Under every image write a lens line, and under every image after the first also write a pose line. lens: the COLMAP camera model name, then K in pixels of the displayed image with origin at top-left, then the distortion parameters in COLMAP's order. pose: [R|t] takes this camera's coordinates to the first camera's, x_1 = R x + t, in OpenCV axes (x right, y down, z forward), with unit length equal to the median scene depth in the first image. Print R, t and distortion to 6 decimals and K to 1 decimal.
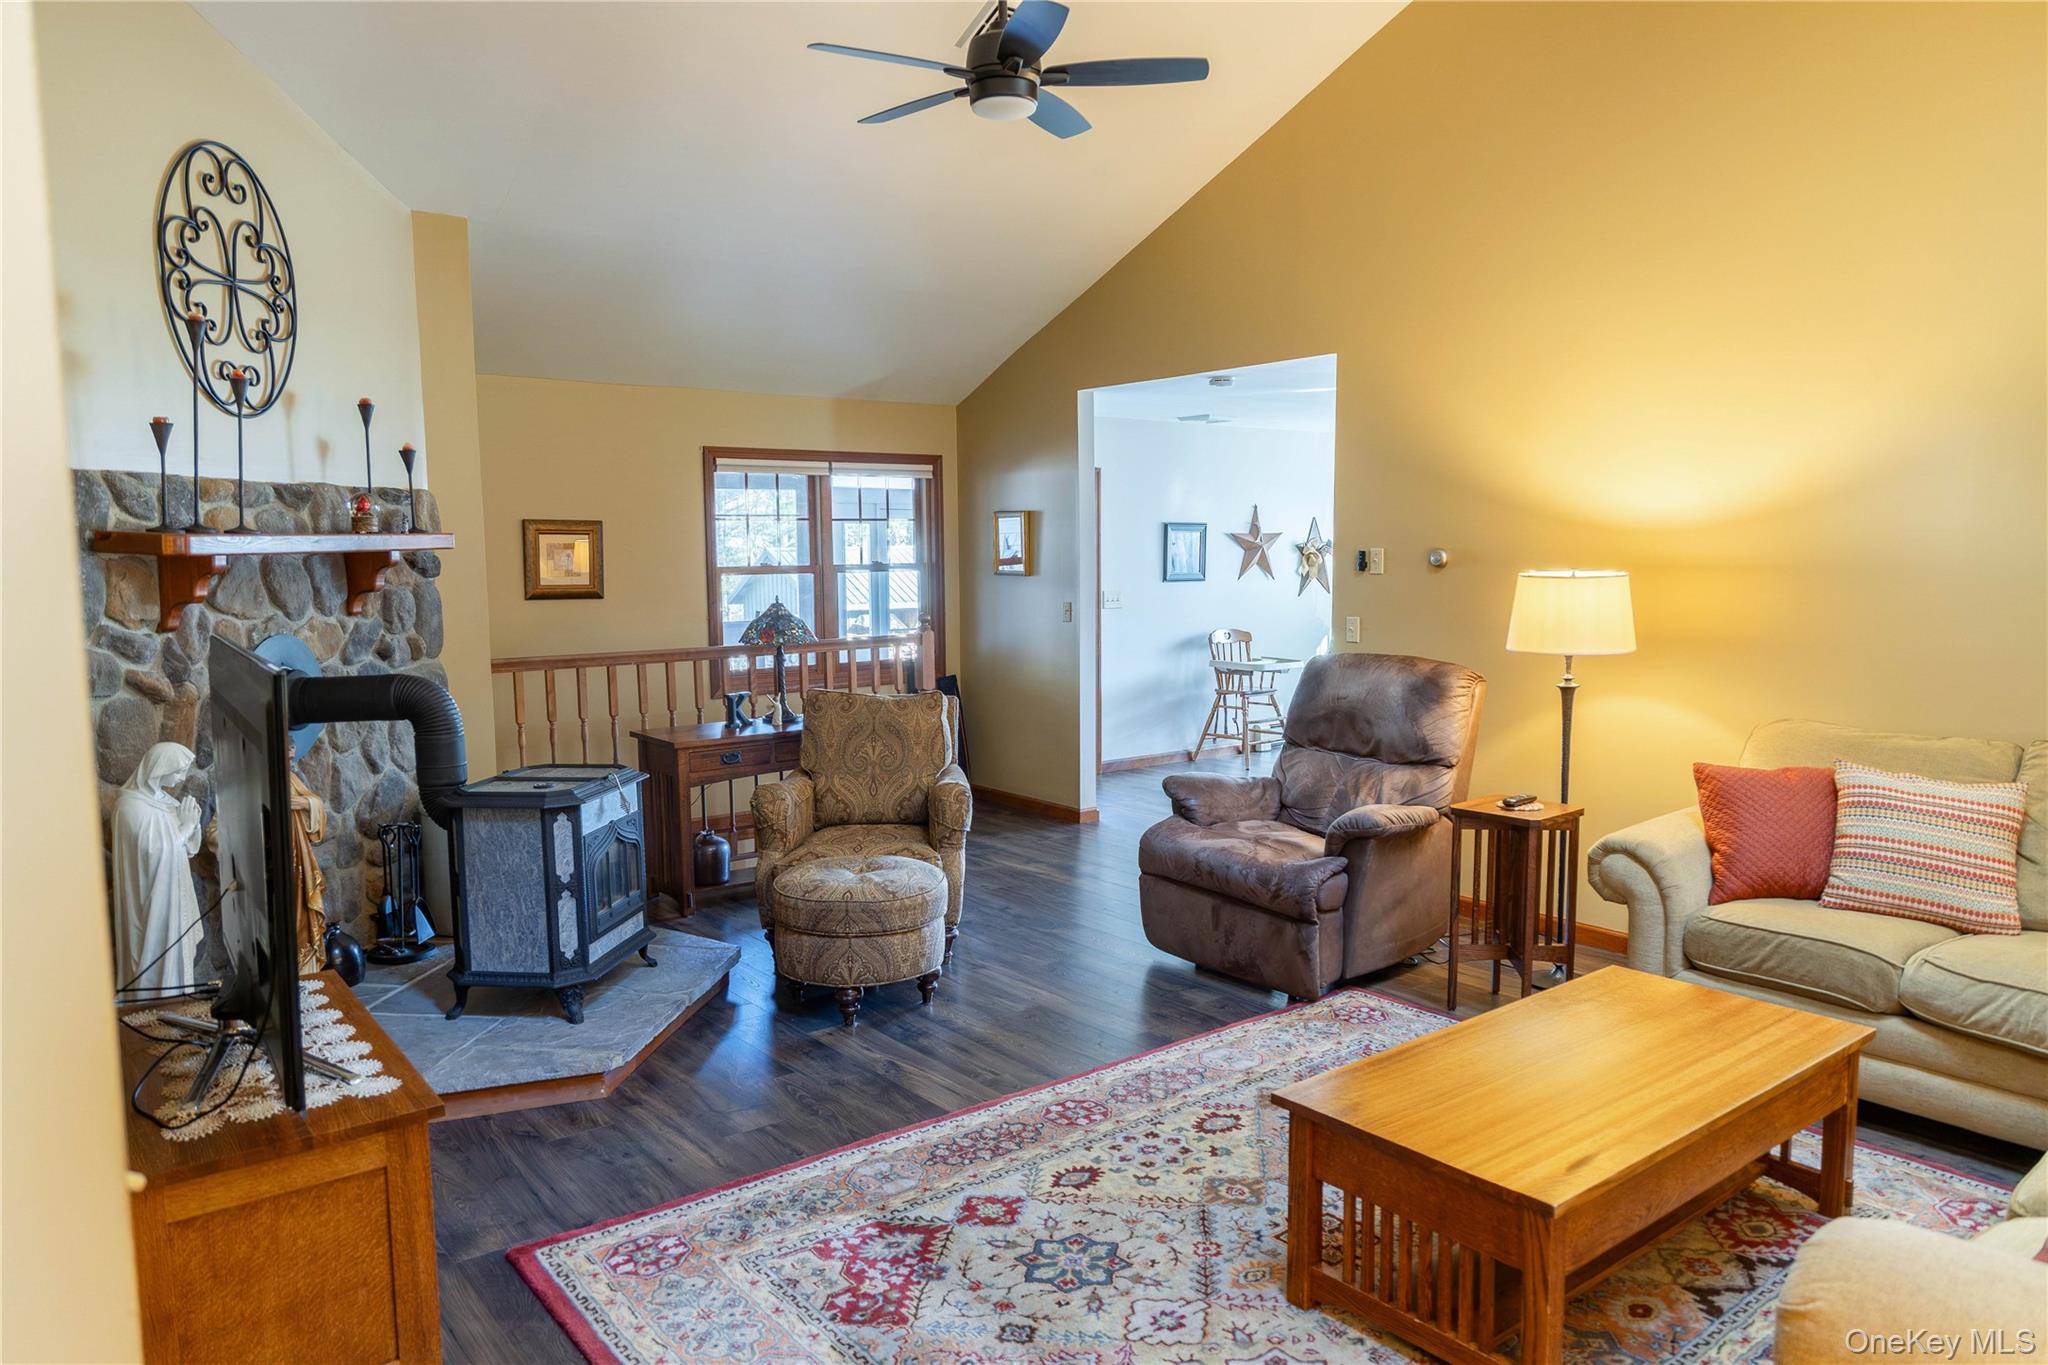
lens RADIAL K [[1378.7, 0, 1024.0], [0, 1378.7, 682.5], [0, 0, 1]] dist [0.014588, -0.004000]
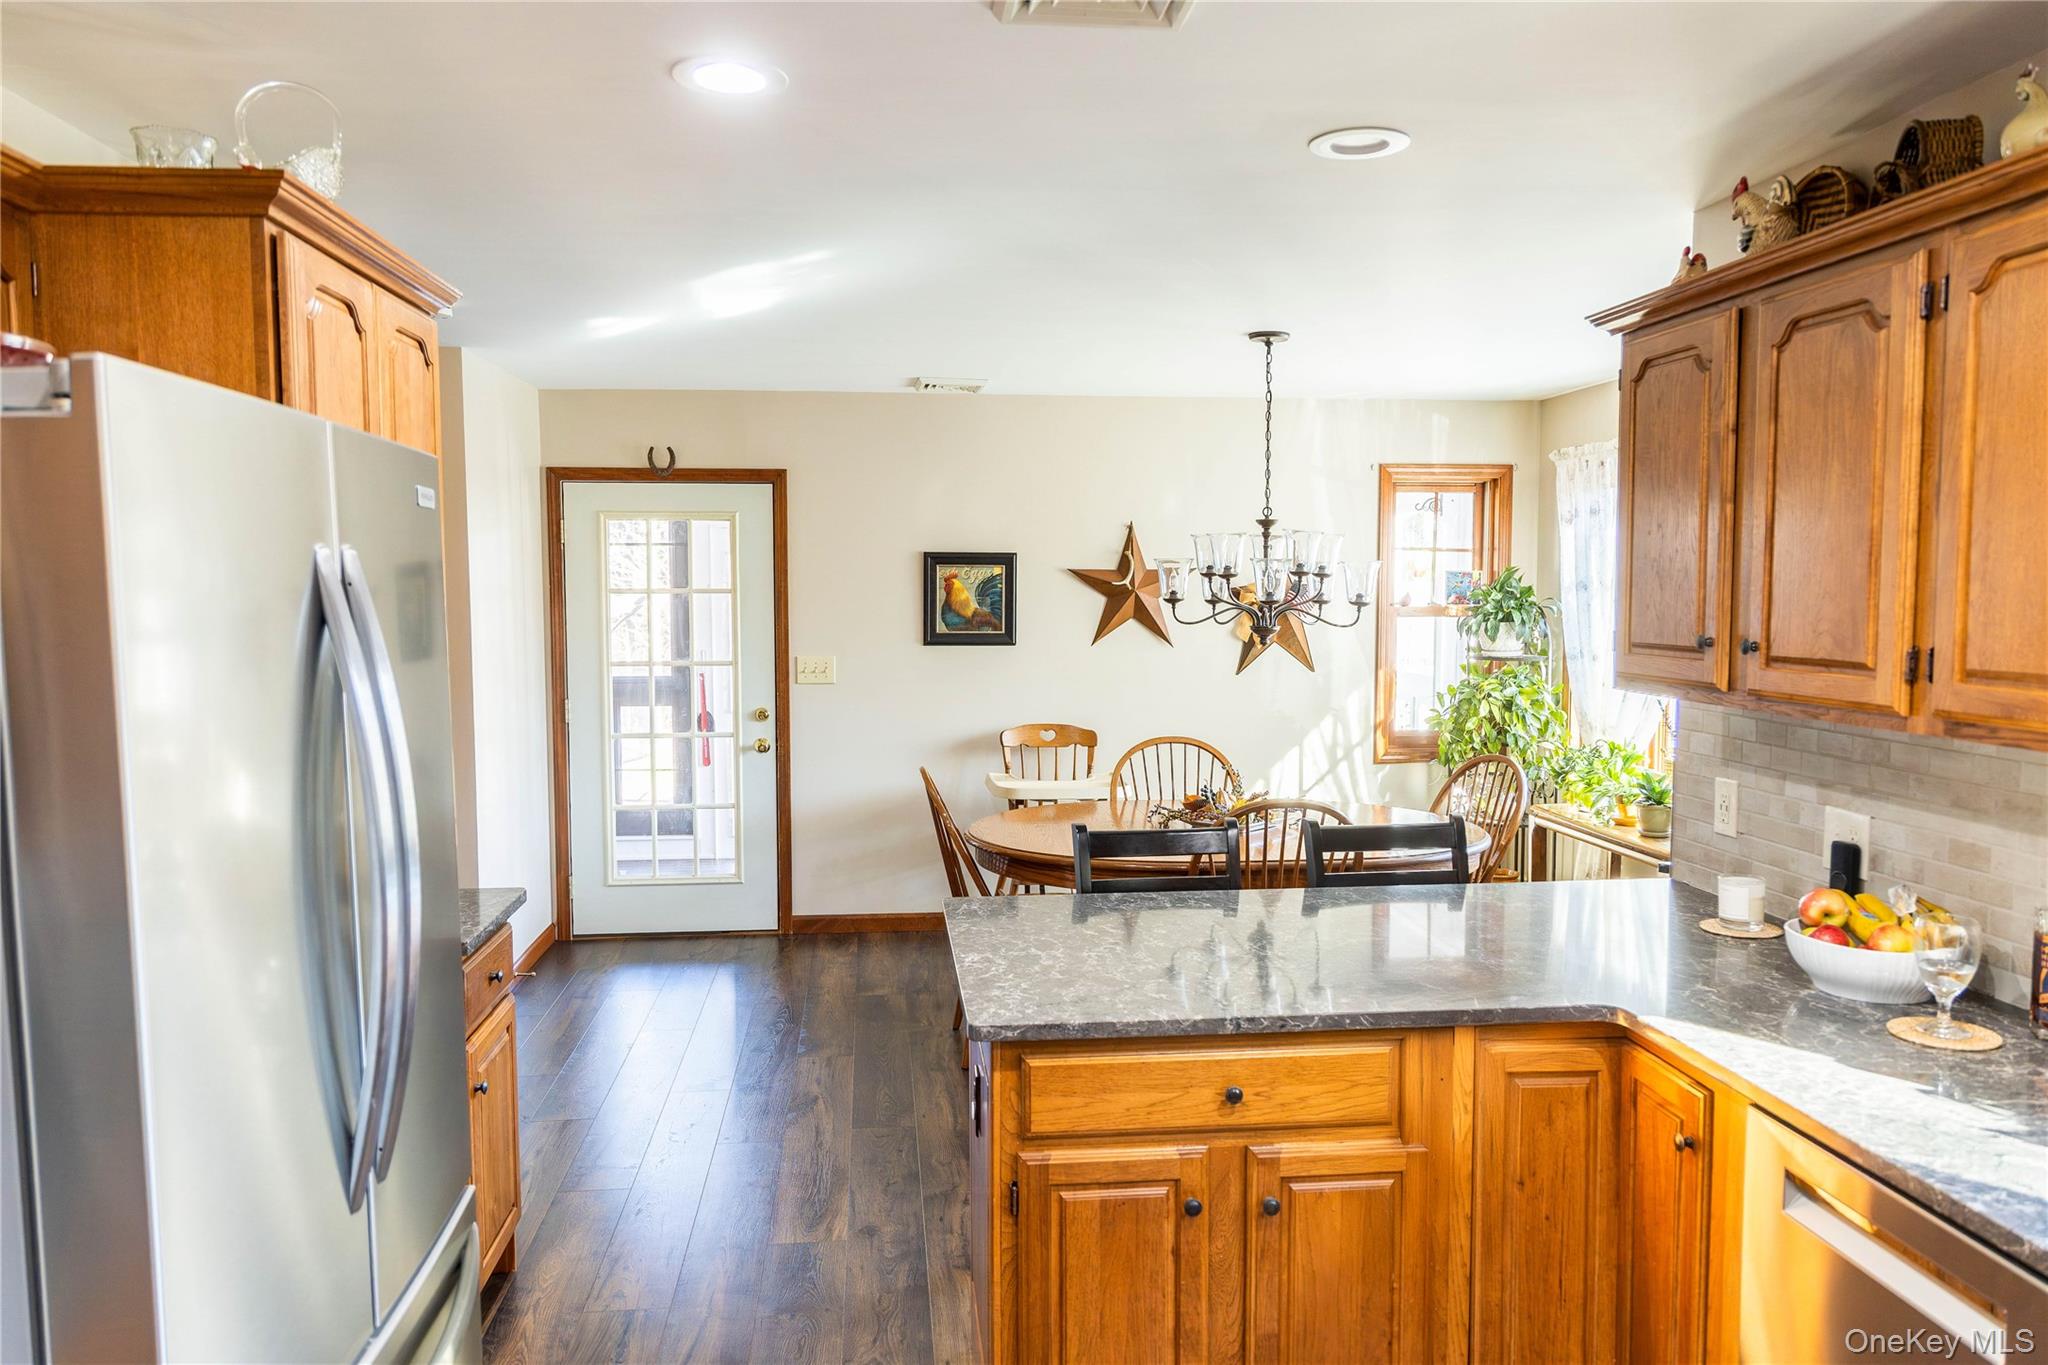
lens RADIAL K [[1472.2, 0, 1024.0], [0, 1472.2, 682.5], [0, 0, 1]] dist [0.056622, -0.001482]
pose [[0.844042, 0.050341, -0.533909, 1.064919], [-0.063136, 0.997989, -0.005713, -0.115141], [0.532548, 0.038531, 0.845523, 0.949248]]
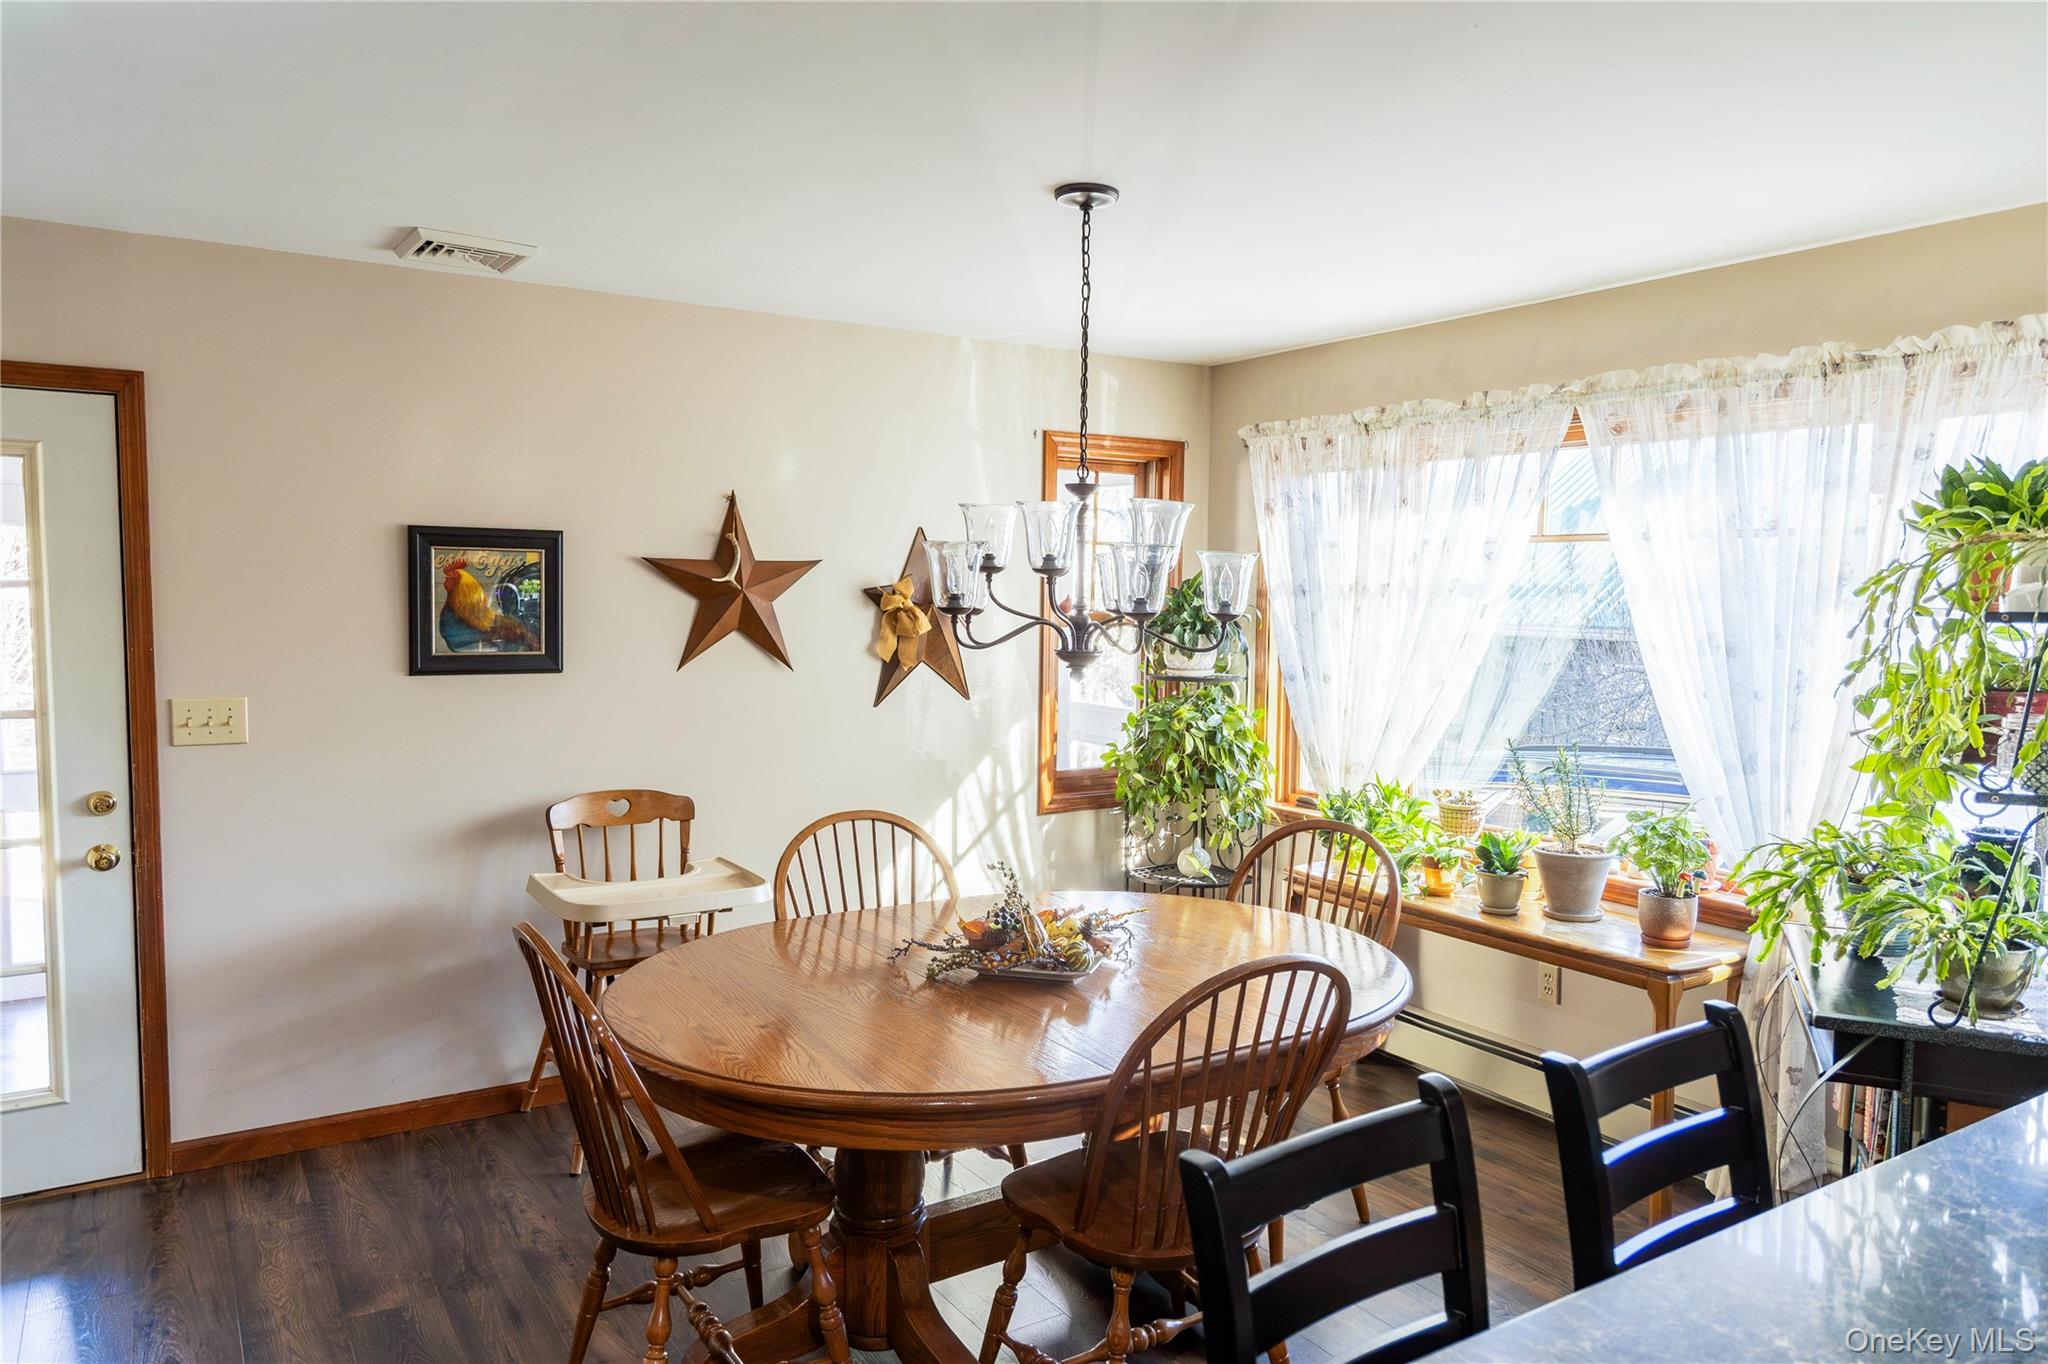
lens RADIAL K [[1378.7, 0, 1024.0], [0, 1378.7, 682.0], [0, 0, 1]] dist [0.014588, -0.004000]
pose [[0.994236, 0.033155, -0.101953, 0.669003], [-0.035620, 0.999113, -0.022453, -0.143824], [0.101119, 0.025955, 0.994536, 1.314954]]
